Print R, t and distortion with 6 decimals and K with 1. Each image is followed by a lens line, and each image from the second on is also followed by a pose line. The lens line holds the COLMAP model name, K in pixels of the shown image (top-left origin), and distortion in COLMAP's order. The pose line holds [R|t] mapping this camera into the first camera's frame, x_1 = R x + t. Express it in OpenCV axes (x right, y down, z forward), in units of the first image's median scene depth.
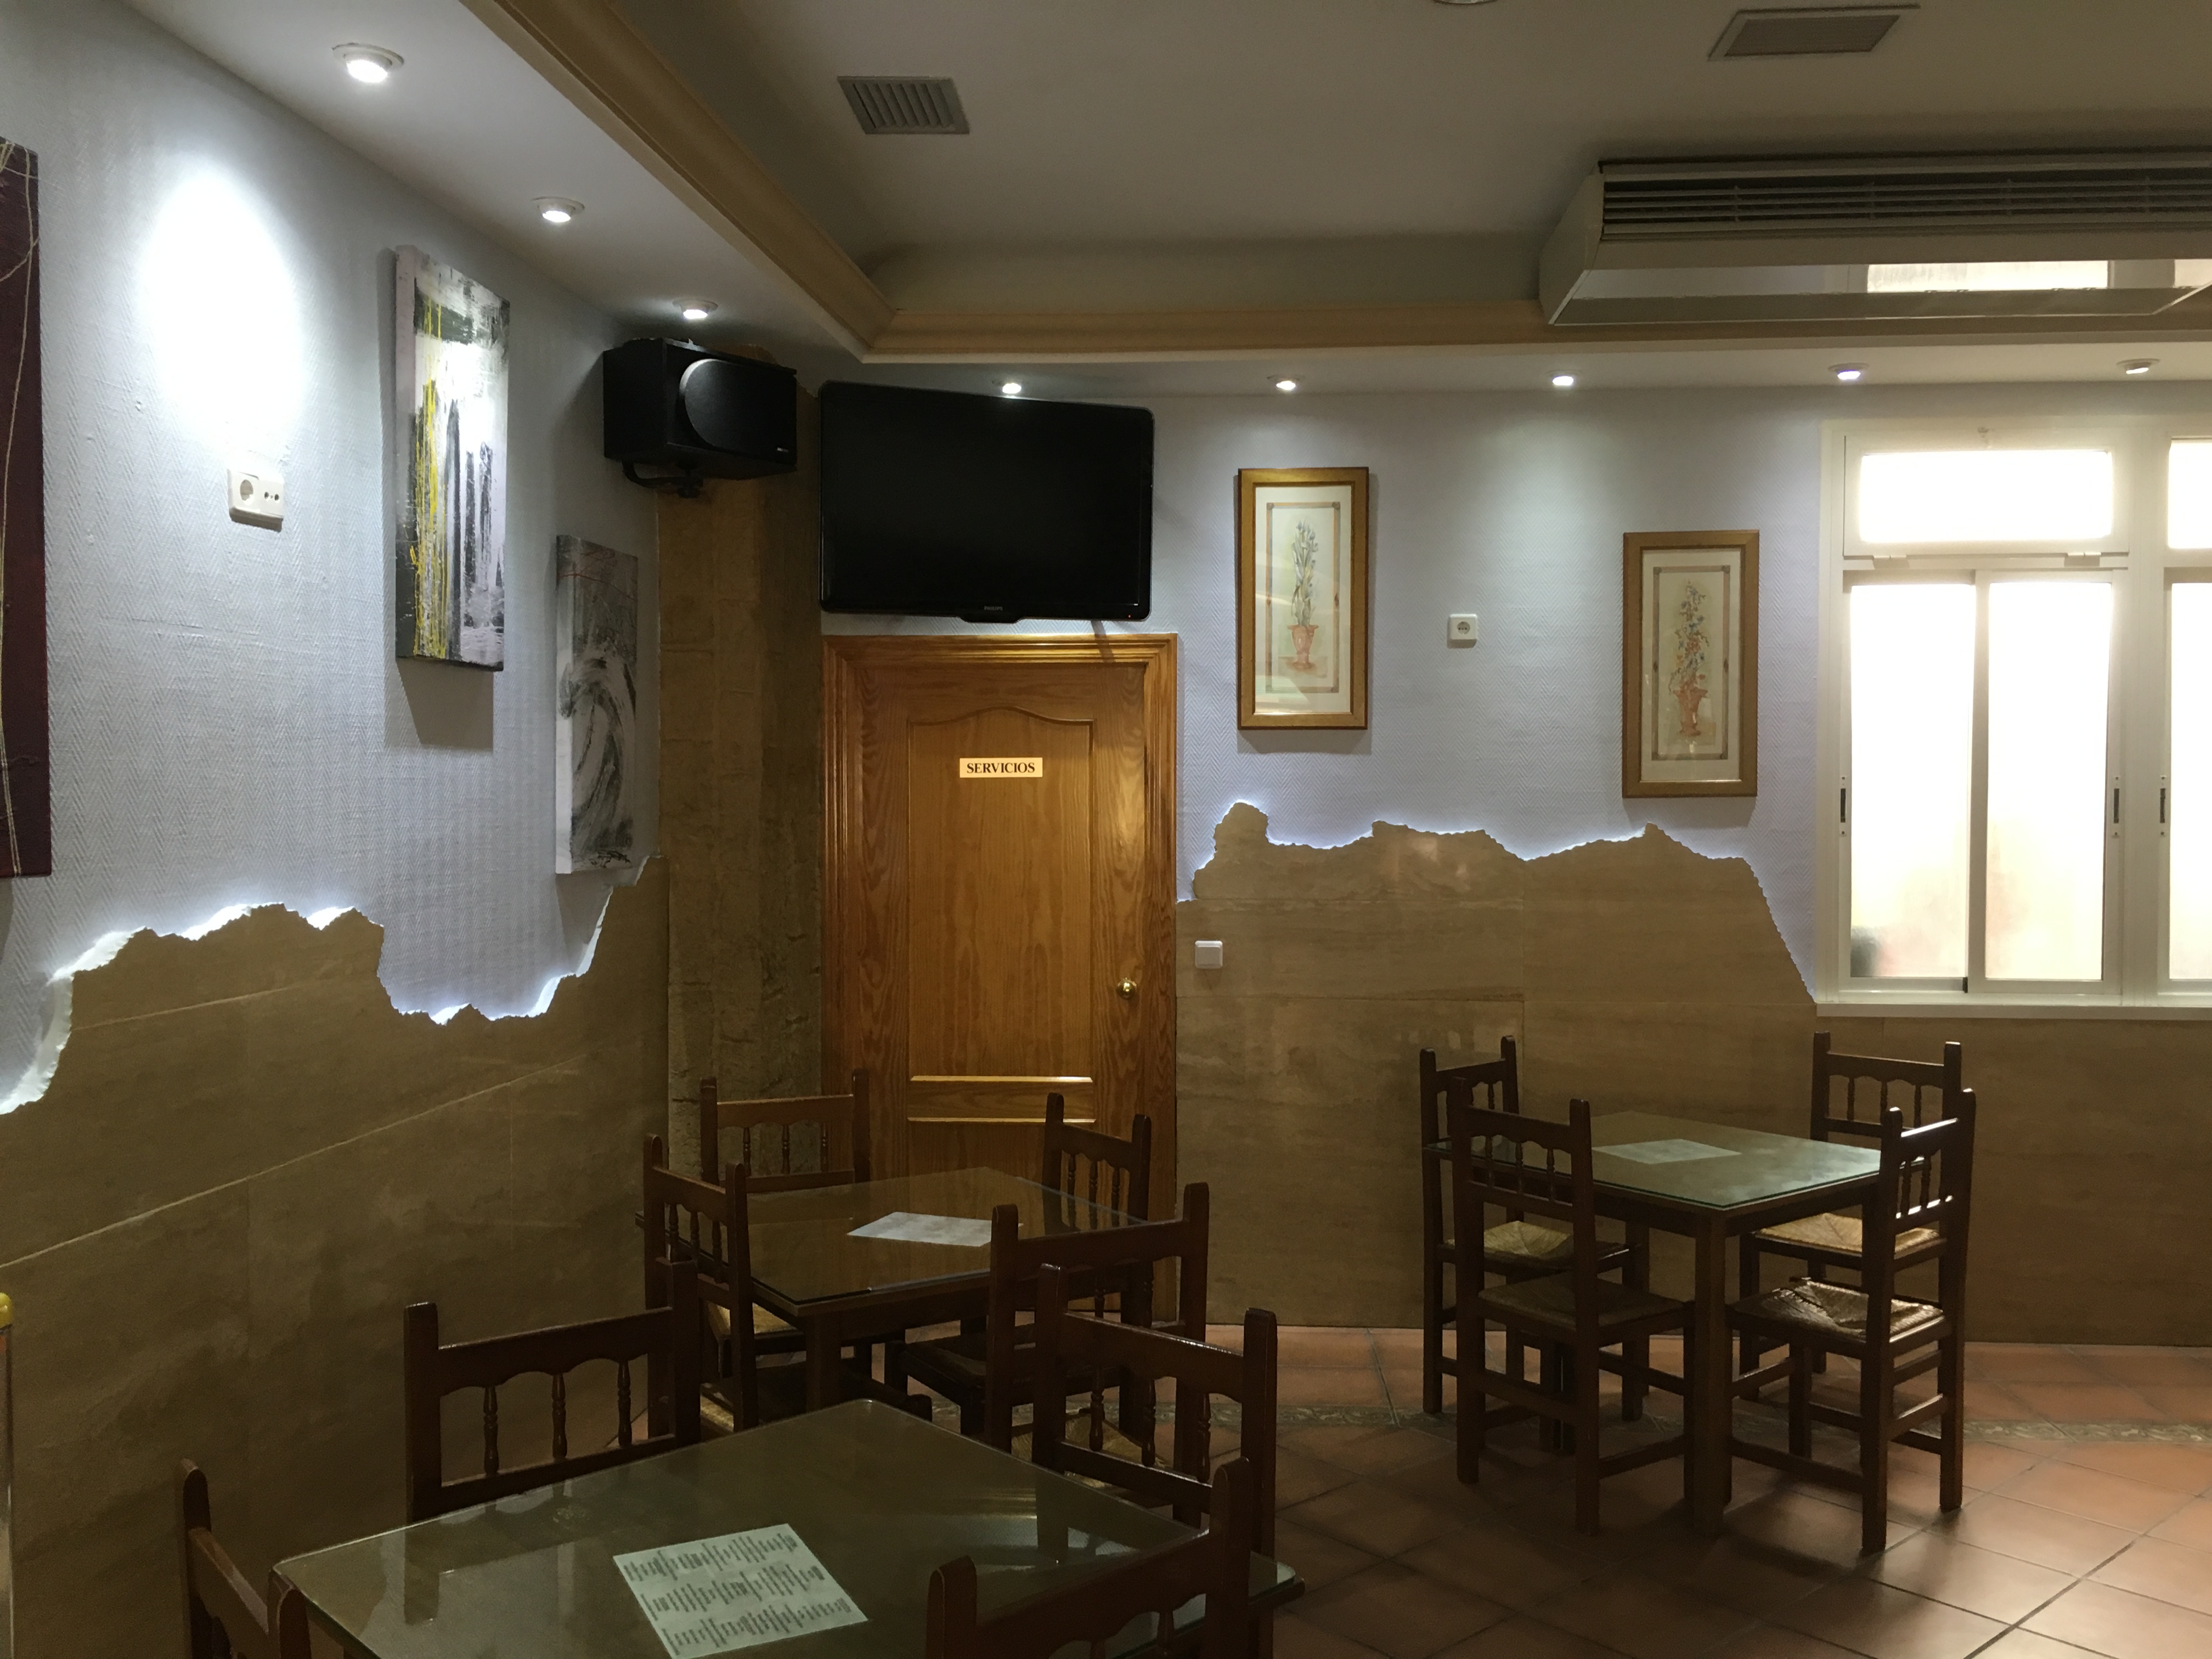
lens RADIAL K [[1885.6, 0, 1111.5], [0, 1885.6, 836.3], [0, 0, 1]] dist [0.067568, -0.090032]
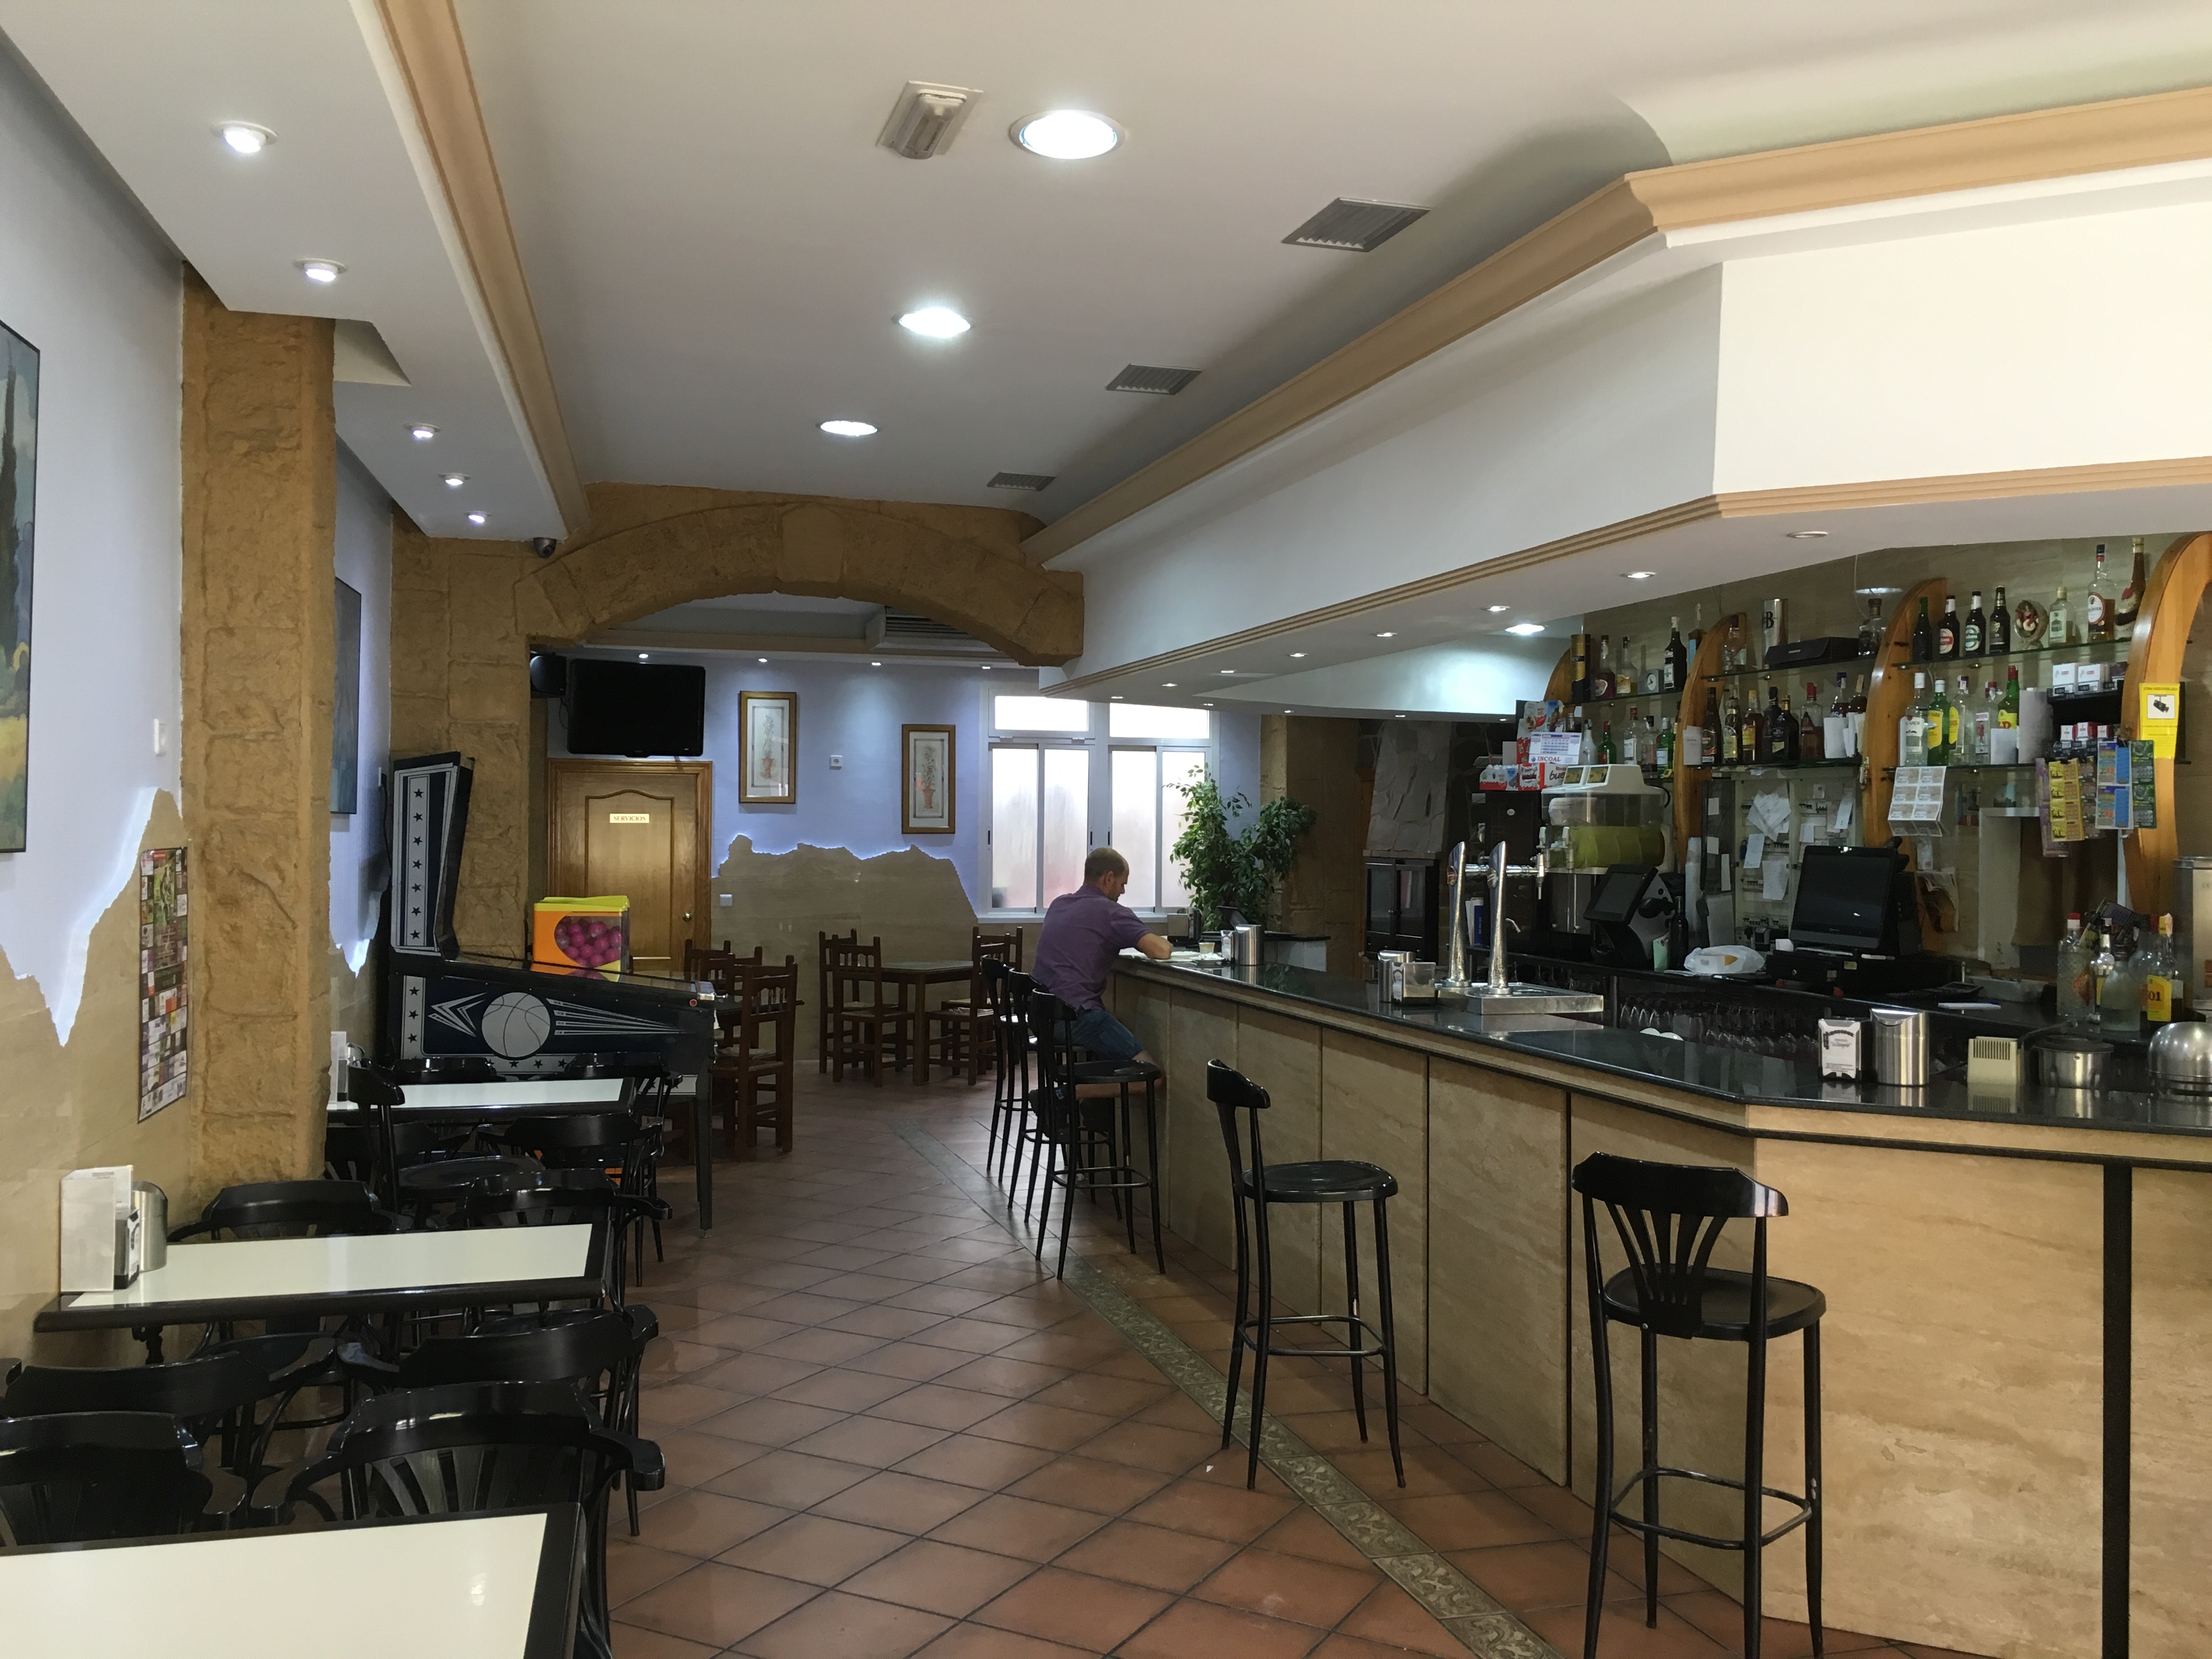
lens RADIAL K [[1885.6, 0, 1112.8], [0, 1885.6, 826.2], [0, 0, 1]] dist [0.067568, -0.090032]
pose [[0.944503, 0.007617, 0.328415, -0.363647], [0.001786, 0.999597, -0.028321, 0.052885], [-0.328499, 0.027336, 0.944109, -1.861205]]
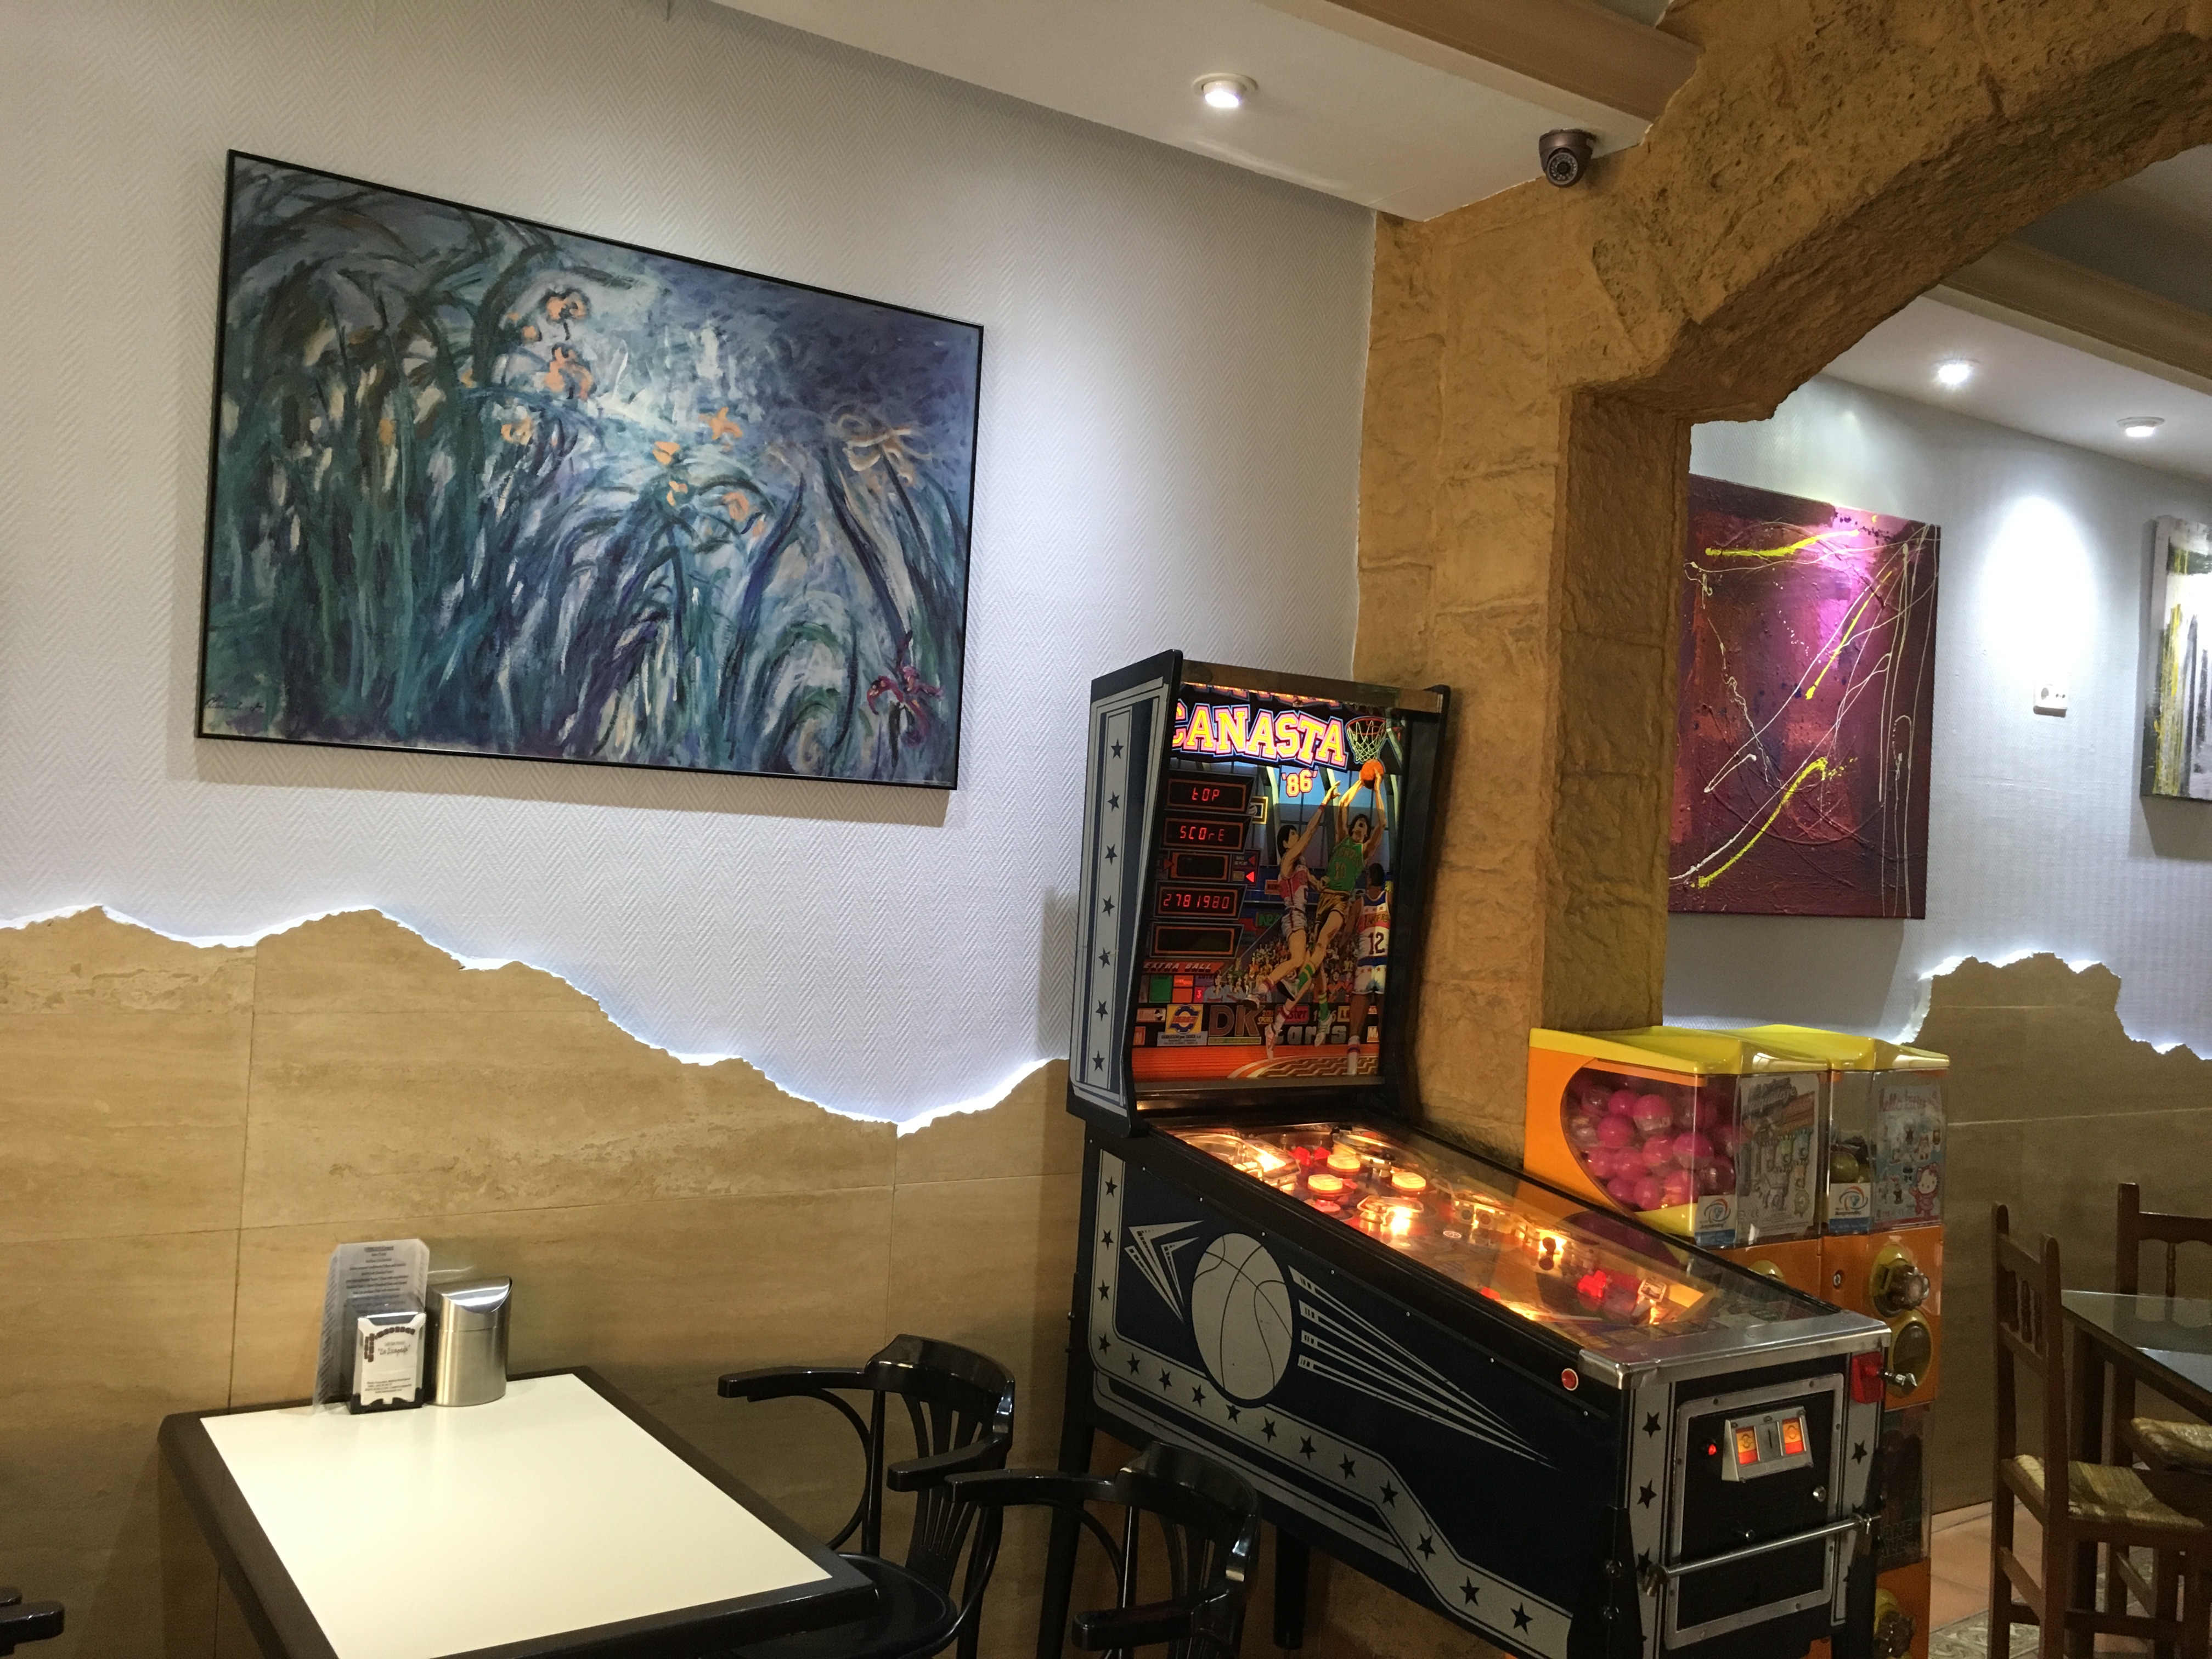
lens RADIAL K [[1885.6, 0, 1103.2], [0, 1885.6, 831.3], [0, 0, 1]] dist [0.067568, -0.090032]
pose [[0.647085, 0.021119, -0.762126, 0.205274], [-0.069085, 0.997128, -0.031026, 0.030674], [0.759282, 0.072728, 0.646685, -0.500097]]
